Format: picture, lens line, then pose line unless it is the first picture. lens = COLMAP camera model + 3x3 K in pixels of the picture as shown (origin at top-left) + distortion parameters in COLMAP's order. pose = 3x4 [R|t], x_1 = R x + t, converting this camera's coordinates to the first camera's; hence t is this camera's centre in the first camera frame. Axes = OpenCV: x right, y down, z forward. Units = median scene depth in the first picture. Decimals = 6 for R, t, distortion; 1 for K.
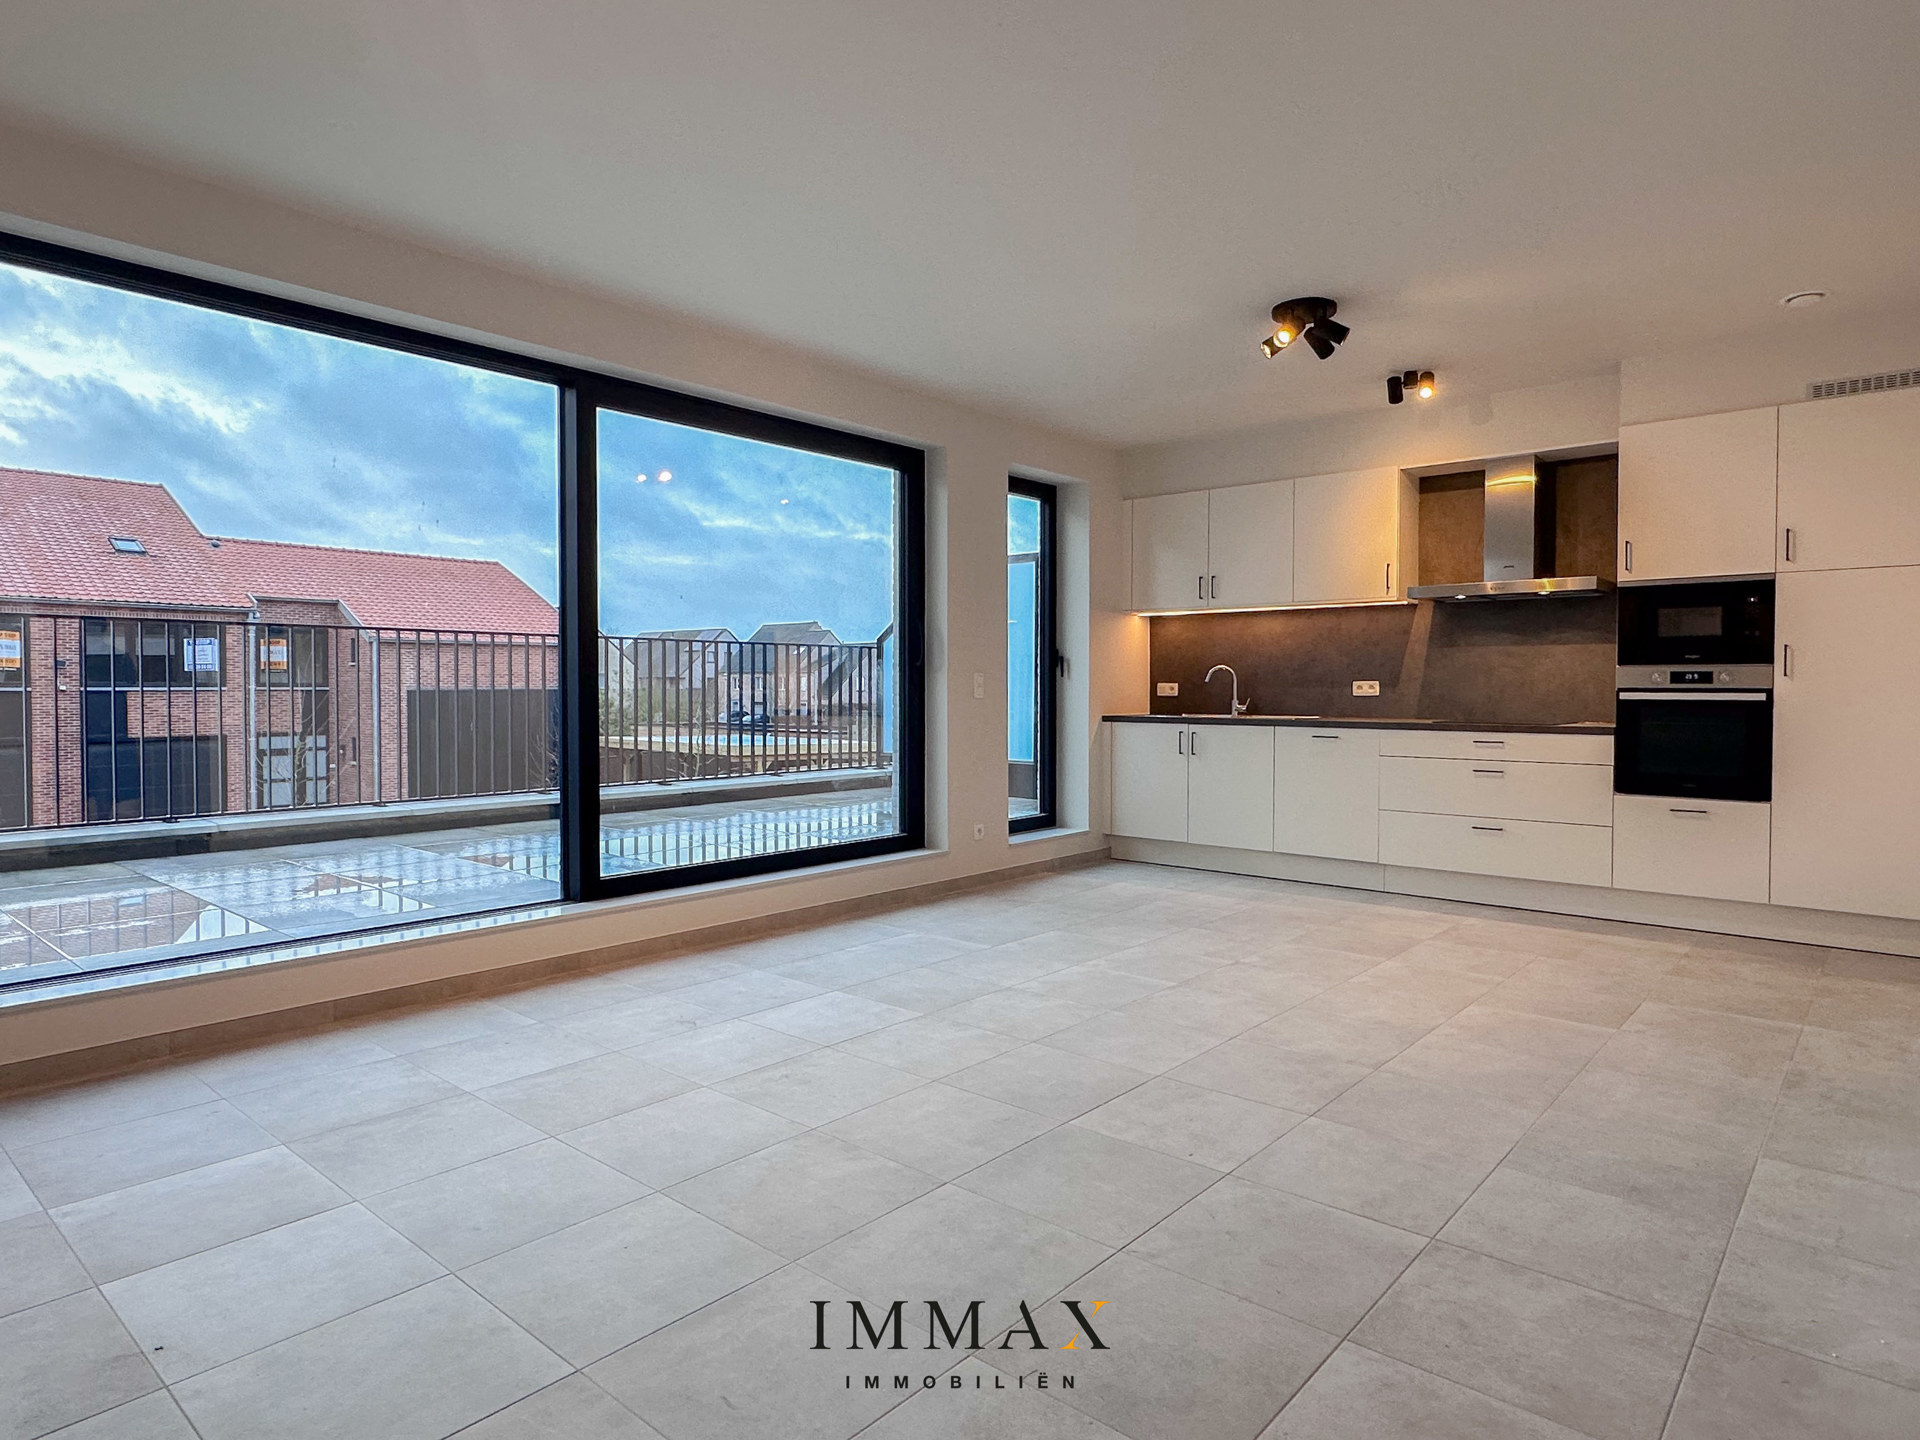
lens RADIAL K [[1106.1, 0, 957.7], [0, 1106.1, 713.8], [0, 0, 1]] dist [0.002599, 0.000497]
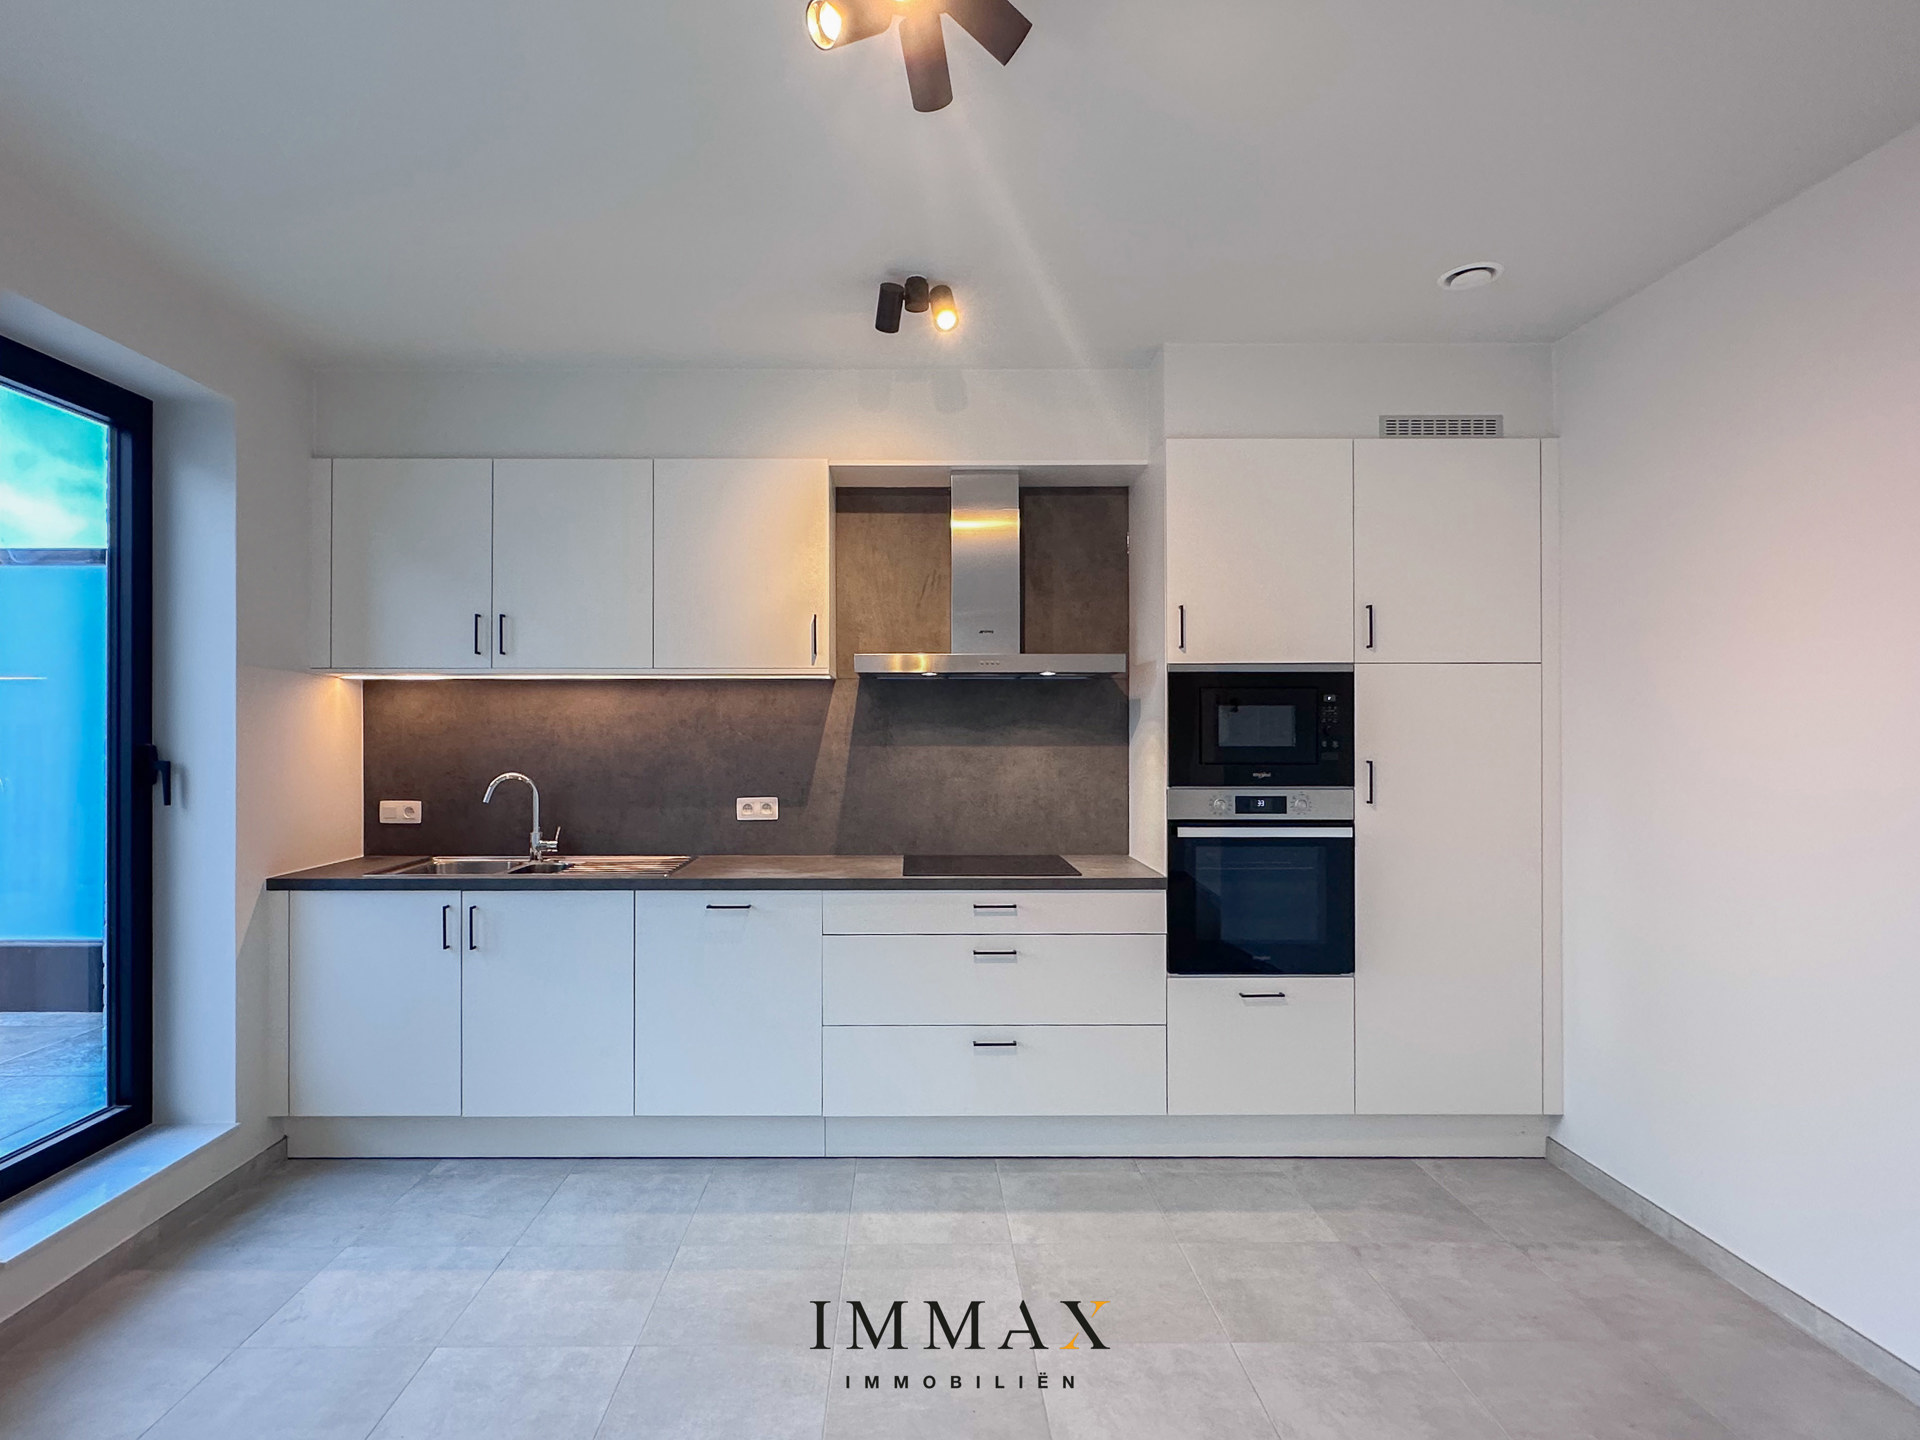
lens RADIAL K [[1022.2, 0, 915.1], [0, 1022.2, 723.3], [0, 0, 1]] dist [-0.001971, -0.000296]
pose [[0.751284, 0.002142, 0.659975, 0.059638], [0.019128, 0.999504, -0.025018, -0.065507], [-0.659702, 0.031419, 0.750871, 0.590222]]
